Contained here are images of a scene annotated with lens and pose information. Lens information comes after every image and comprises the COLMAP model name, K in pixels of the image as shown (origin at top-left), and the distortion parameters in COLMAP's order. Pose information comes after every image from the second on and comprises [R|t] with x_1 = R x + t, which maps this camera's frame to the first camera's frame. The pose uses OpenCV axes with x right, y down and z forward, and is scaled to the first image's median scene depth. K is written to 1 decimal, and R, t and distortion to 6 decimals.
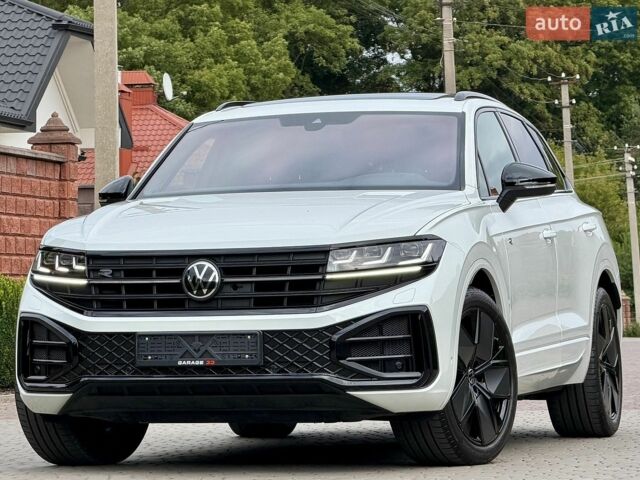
lens RADIAL K [[2033.7, 0, 320.0], [0, 2033.7, 240.0], [0, 0, 1]] dist [0.033097, 0.257956]
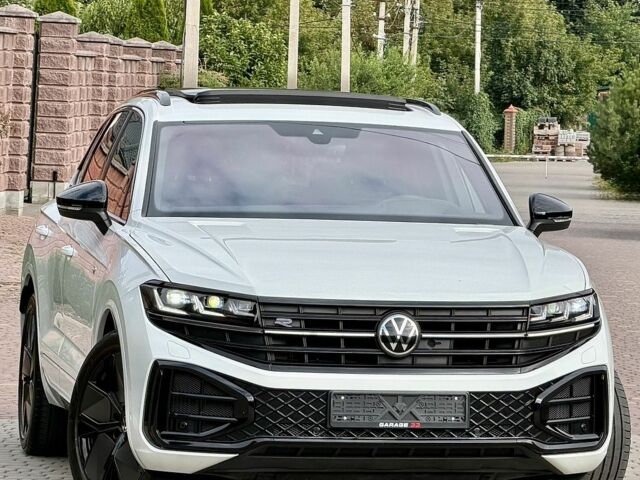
lens RADIAL K [[2419.1, 0, 320.0], [0, 2419.1, 240.0], [0, 0, 1]] dist [-0.032057, 0.386360]
pose [[0.897566, 0.031404, 0.439760, -0.578941], [-0.055799, 0.997531, 0.042654, -0.068866], [-0.437334, -0.062823, 0.897102, 0.027590]]
